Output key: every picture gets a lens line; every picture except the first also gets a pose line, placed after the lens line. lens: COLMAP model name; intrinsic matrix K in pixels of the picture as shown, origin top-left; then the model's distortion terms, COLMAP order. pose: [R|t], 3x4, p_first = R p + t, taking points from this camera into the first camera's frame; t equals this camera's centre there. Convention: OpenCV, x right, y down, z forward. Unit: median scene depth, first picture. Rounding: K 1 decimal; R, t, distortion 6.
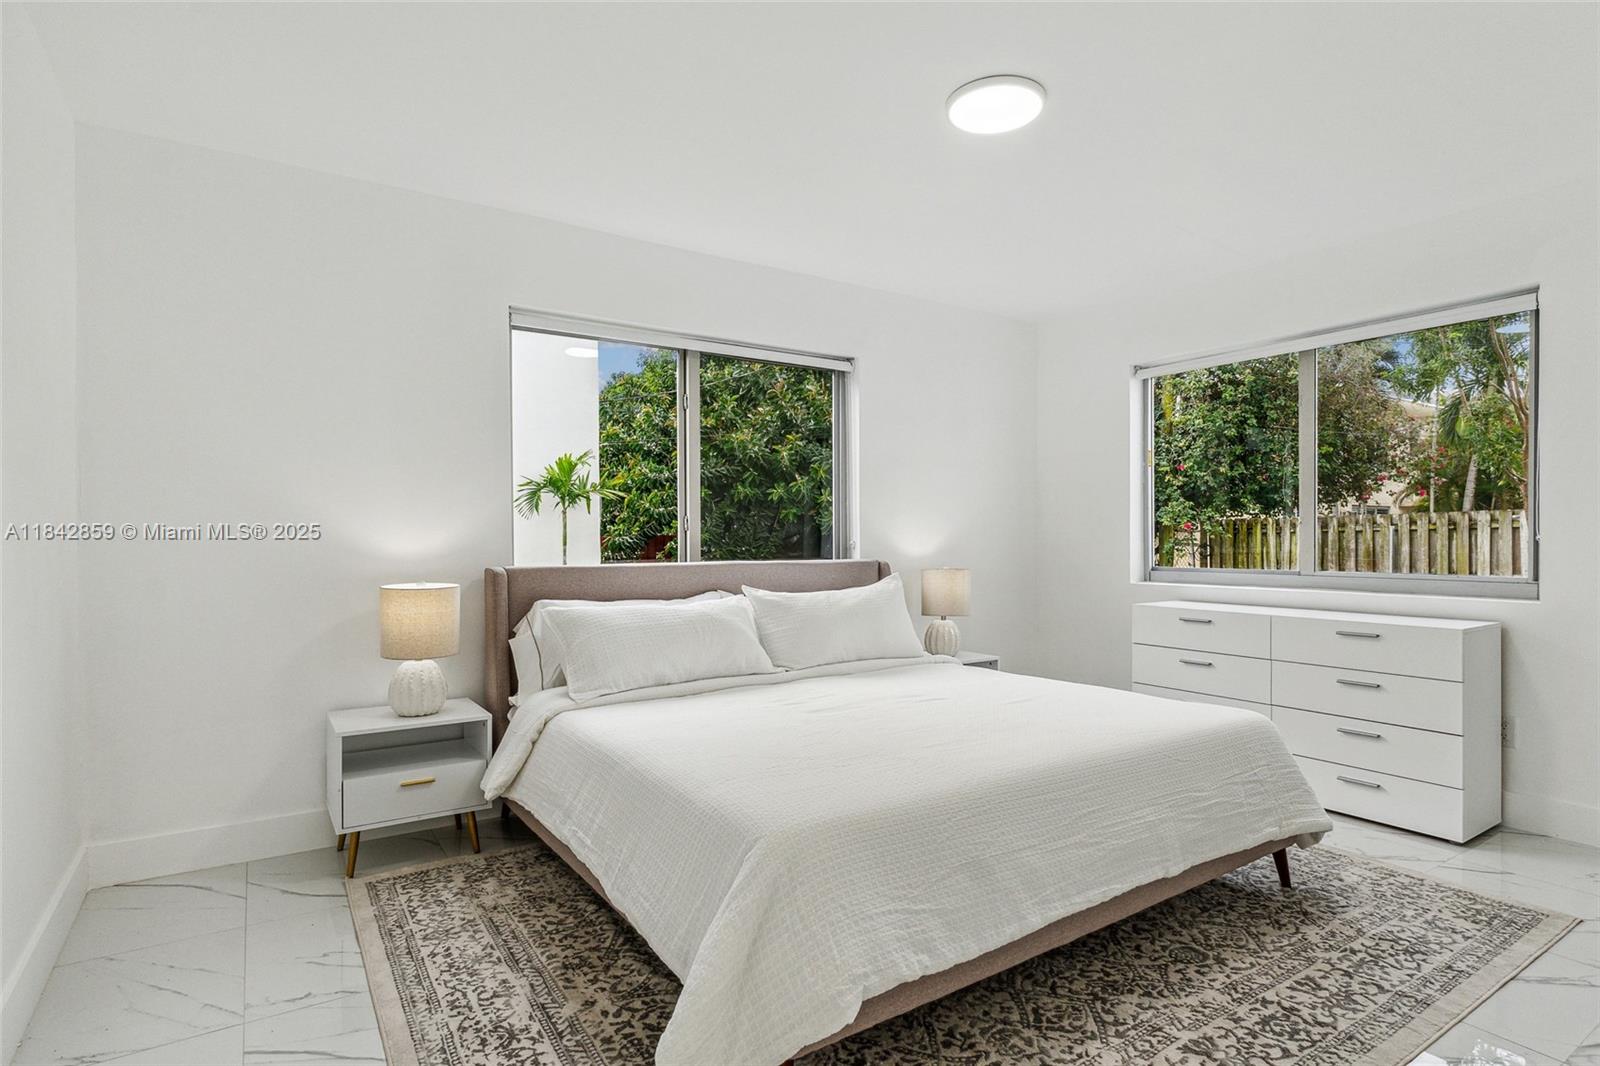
lens RADIAL K [[824.6, 0, 814.9], [0, 824.6, 529.5], [0, 0, 1]] dist [-0.002553, -0.000404]
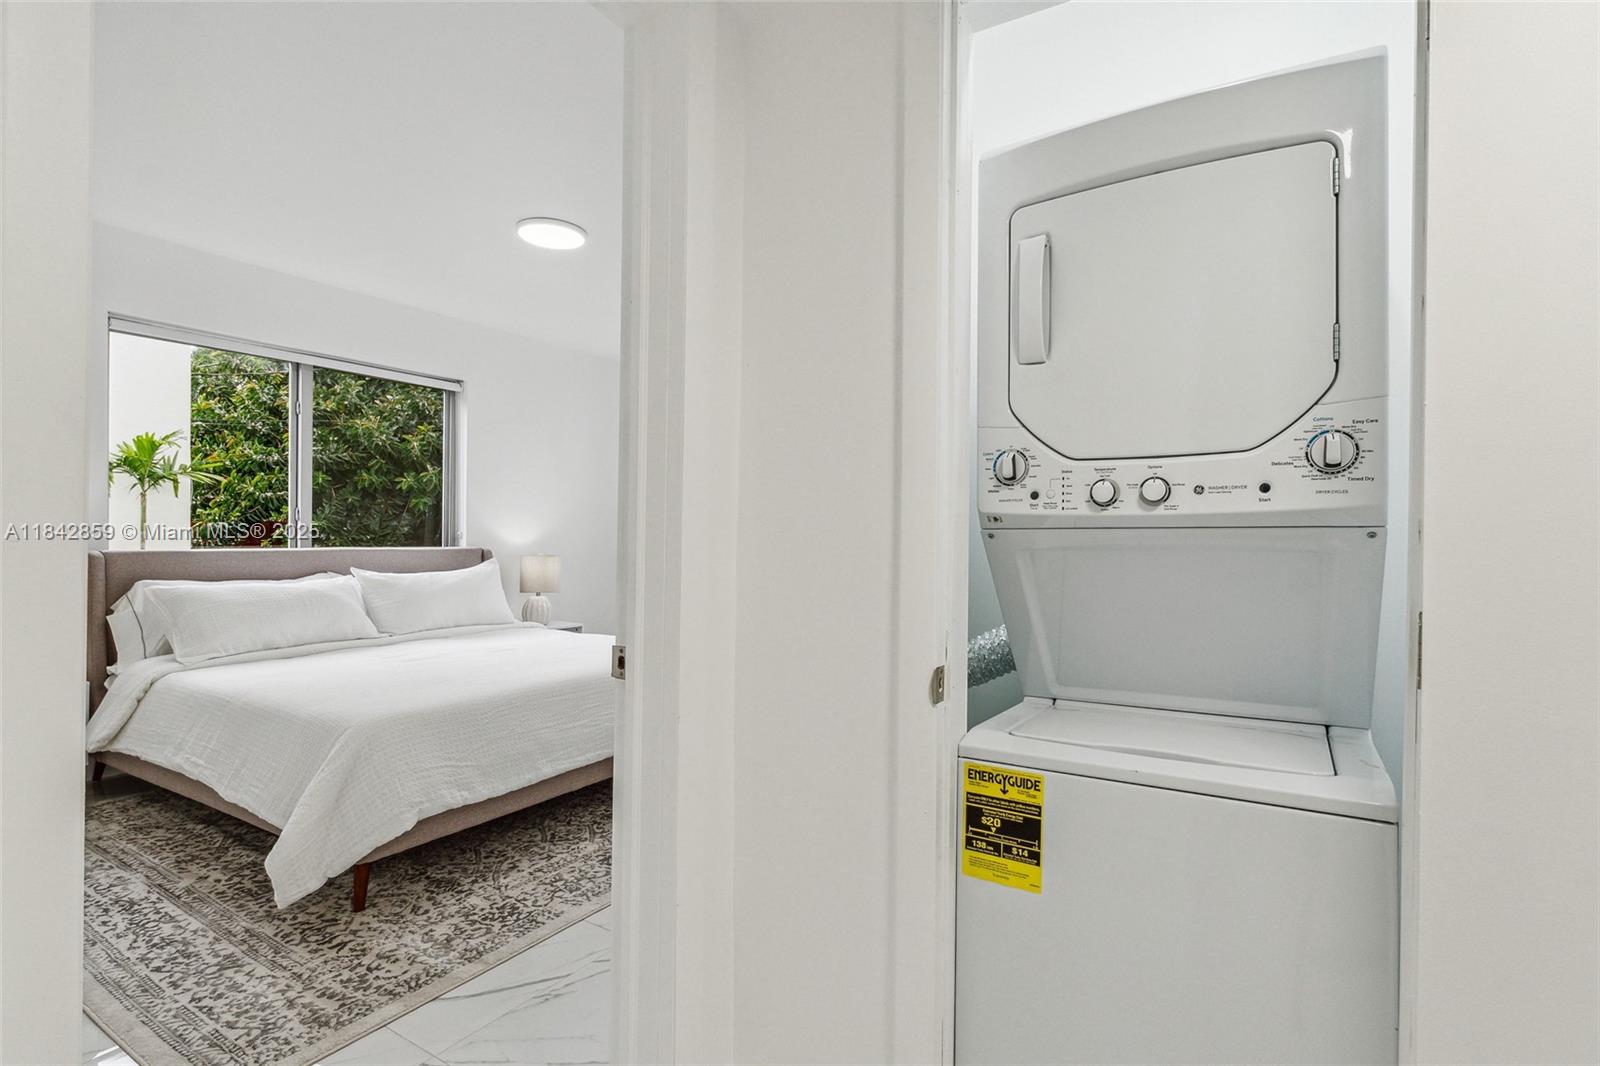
lens RADIAL K [[778.5, 0, 807.9], [0, 778.5, 531.7], [0, 0, 1]] dist [-0.000301, -0.000586]
pose [[0.911625, 0.016201, 0.410705, 0.042003], [-0.021374, 0.999739, 0.008006, -0.006259], [-0.410468, -0.016077, 0.911733, -0.246895]]
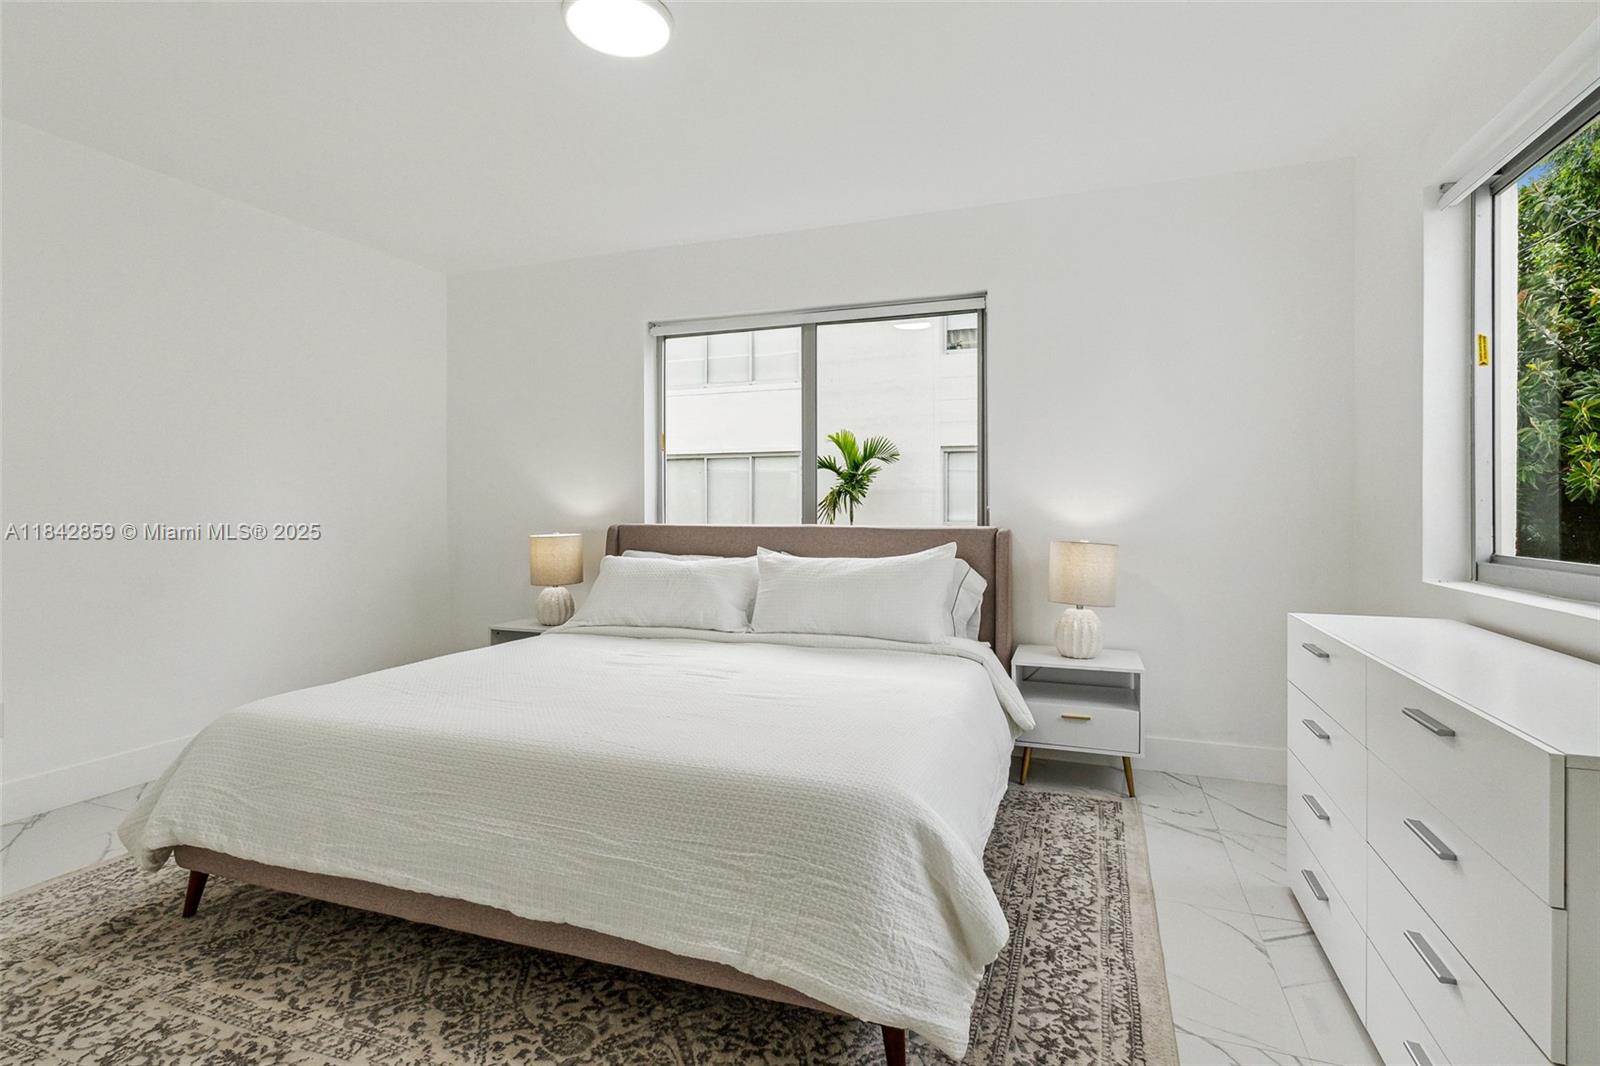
lens RADIAL K [[778.5, 0, 807.9], [0, 778.5, 531.7], [0, 0, 1]] dist [-0.000301, -0.000586]
pose [[0.587779, 0.019900, -0.808777, 0.591471], [0.006902, 0.999538, 0.029610, 0.017026], [0.808992, -0.022987, 0.587370, 0.395706]]
